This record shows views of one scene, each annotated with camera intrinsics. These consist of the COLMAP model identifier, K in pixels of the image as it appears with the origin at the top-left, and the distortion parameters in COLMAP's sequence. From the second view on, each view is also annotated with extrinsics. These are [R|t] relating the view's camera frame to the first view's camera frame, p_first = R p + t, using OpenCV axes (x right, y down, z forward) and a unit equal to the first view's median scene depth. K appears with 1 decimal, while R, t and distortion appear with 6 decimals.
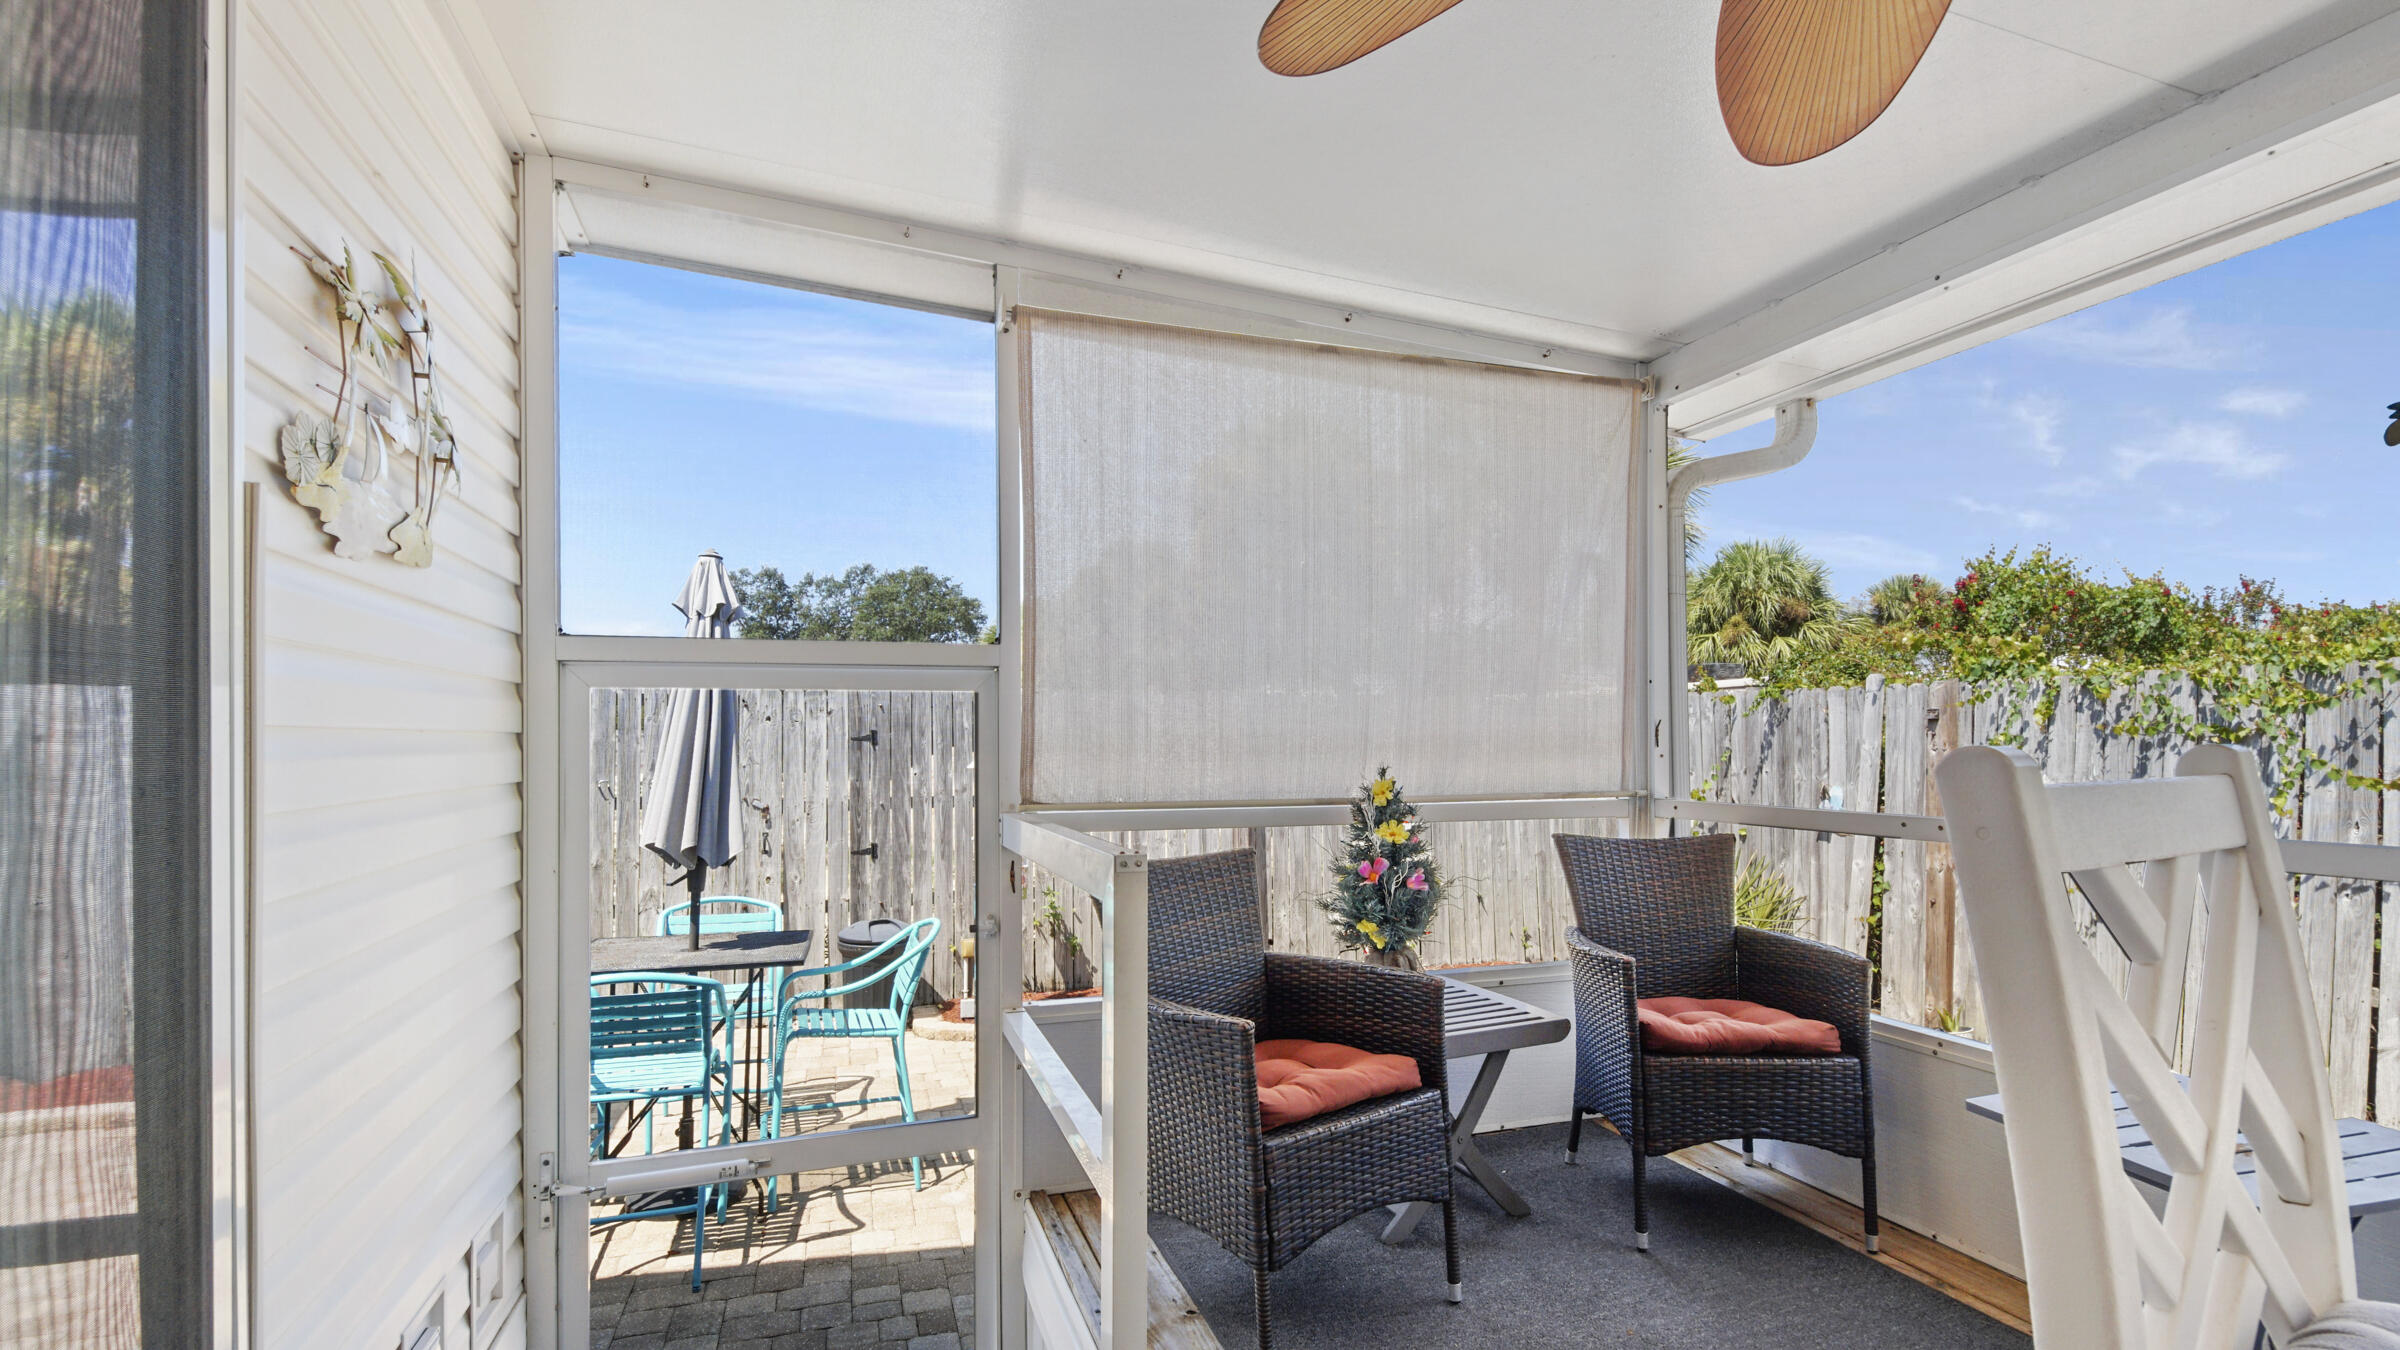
lens RADIAL K [[1118.4, 0, 1219.4], [0, 1118.4, 735.1], [0, 0, 1]] dist [0.048671, -0.025270]
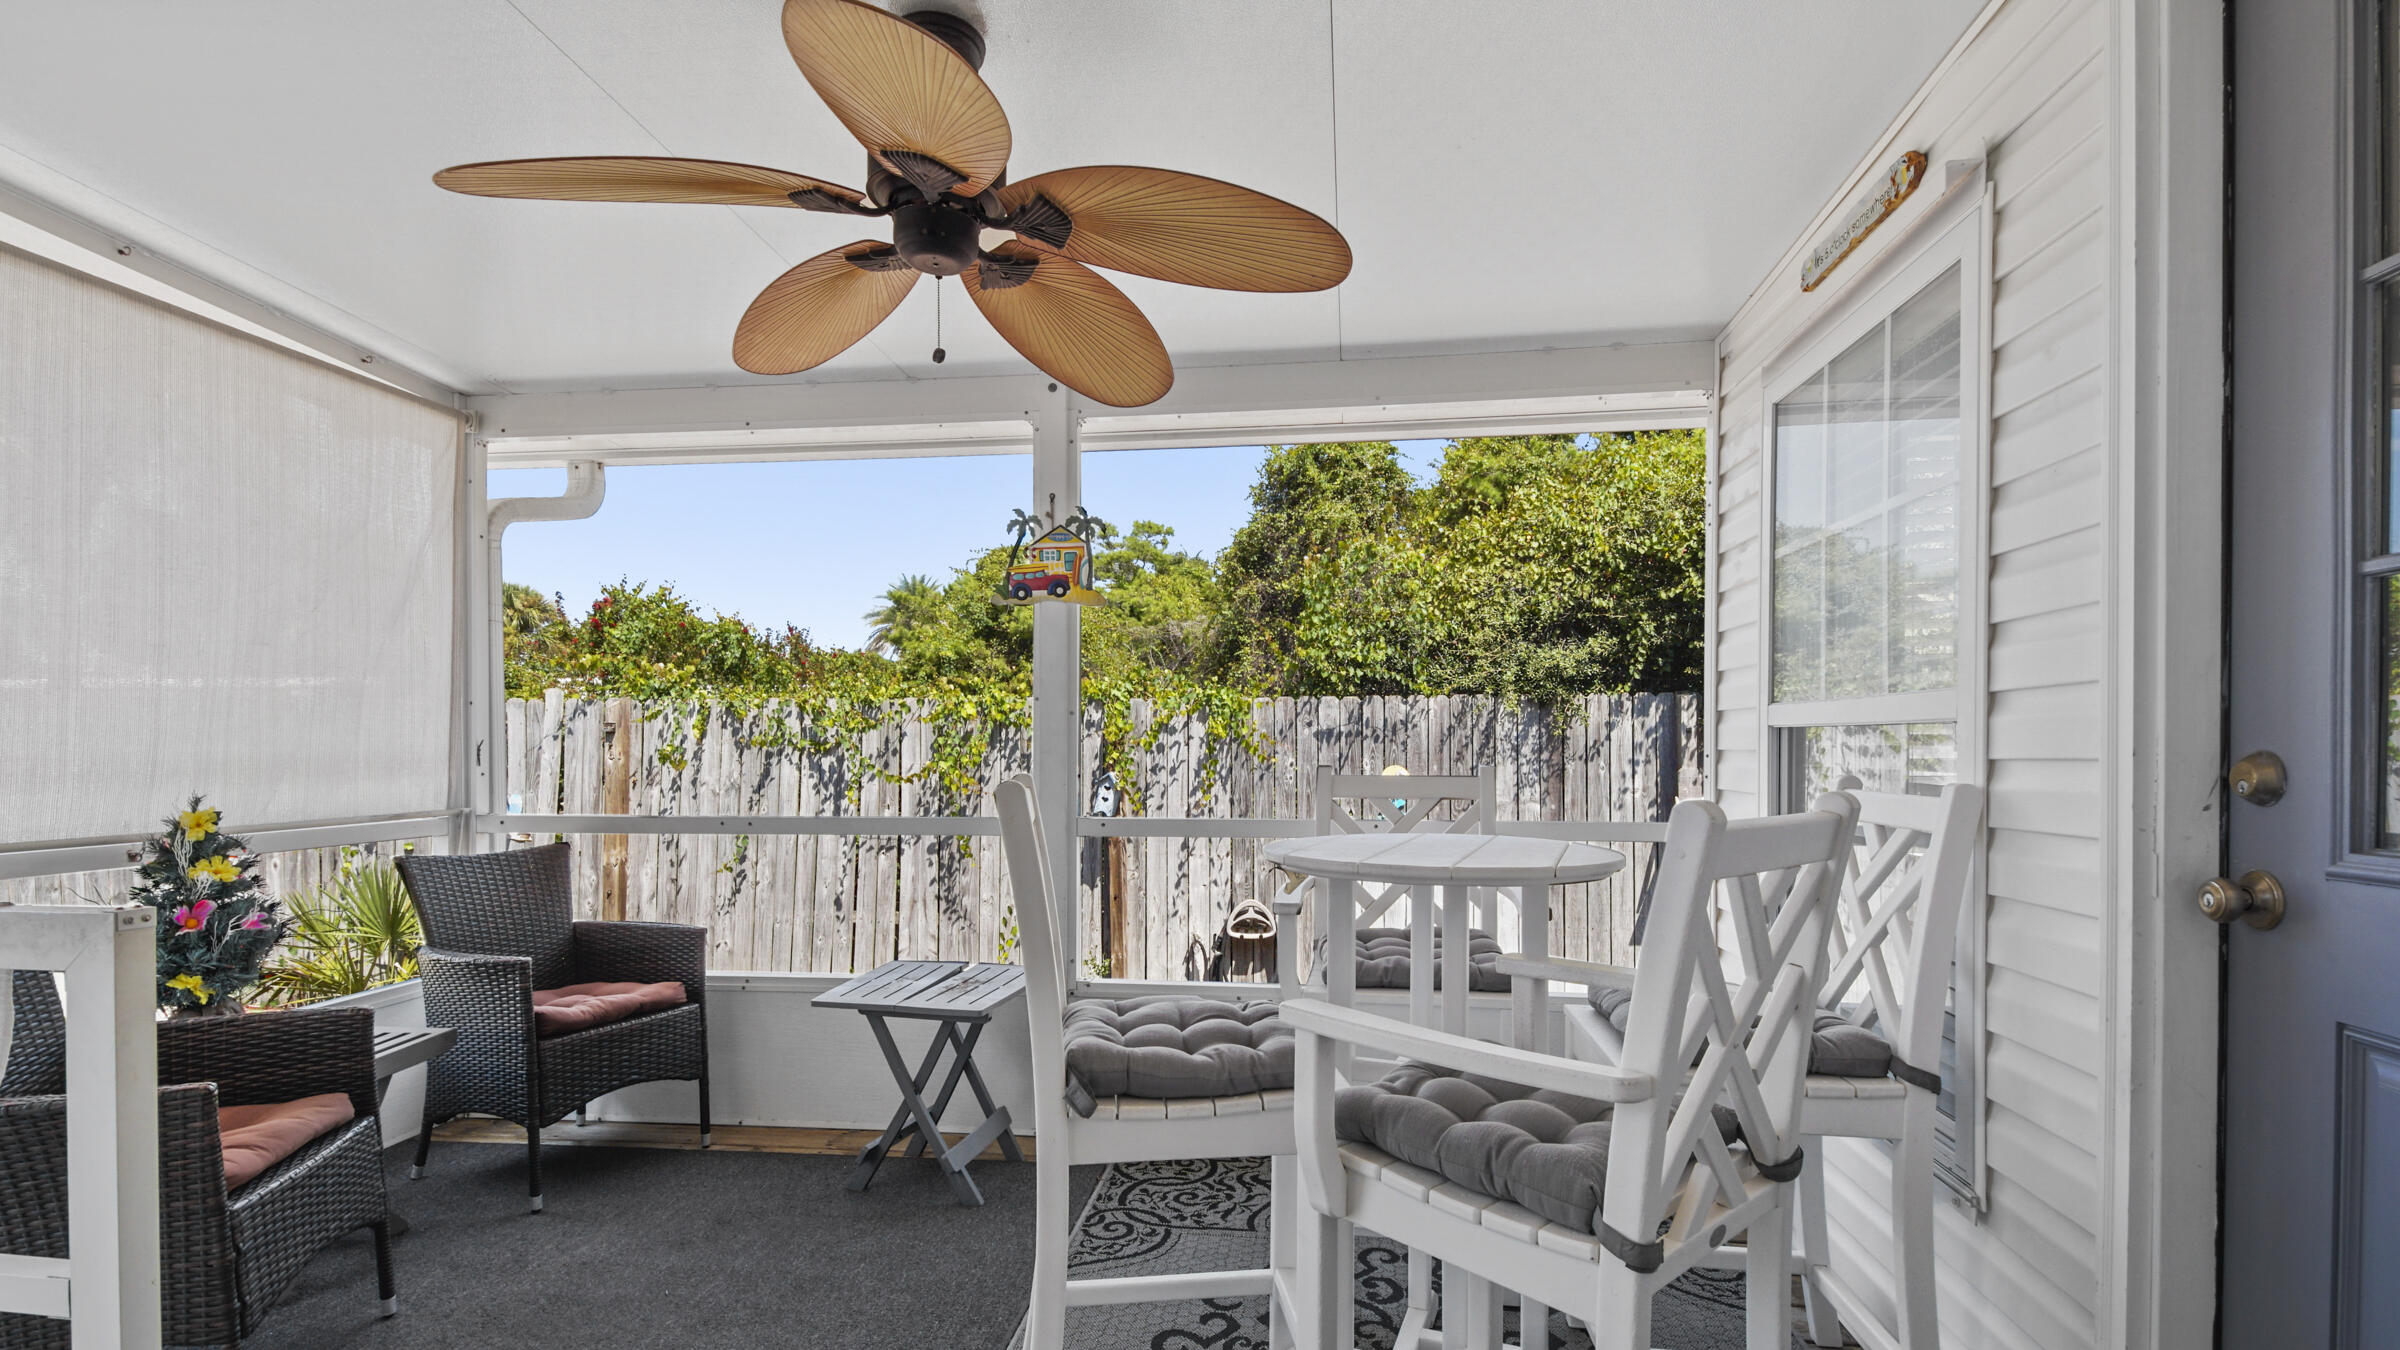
lens RADIAL K [[1118.4, 0, 1219.4], [0, 1118.4, 735.1], [0, 0, 1]] dist [0.048671, -0.025270]
pose [[0.436622, 0.008888, 0.899601, -0.257715], [-0.006449, 0.999956, -0.006750, -0.014837], [-0.899622, -0.002854, 0.436660, -0.081507]]
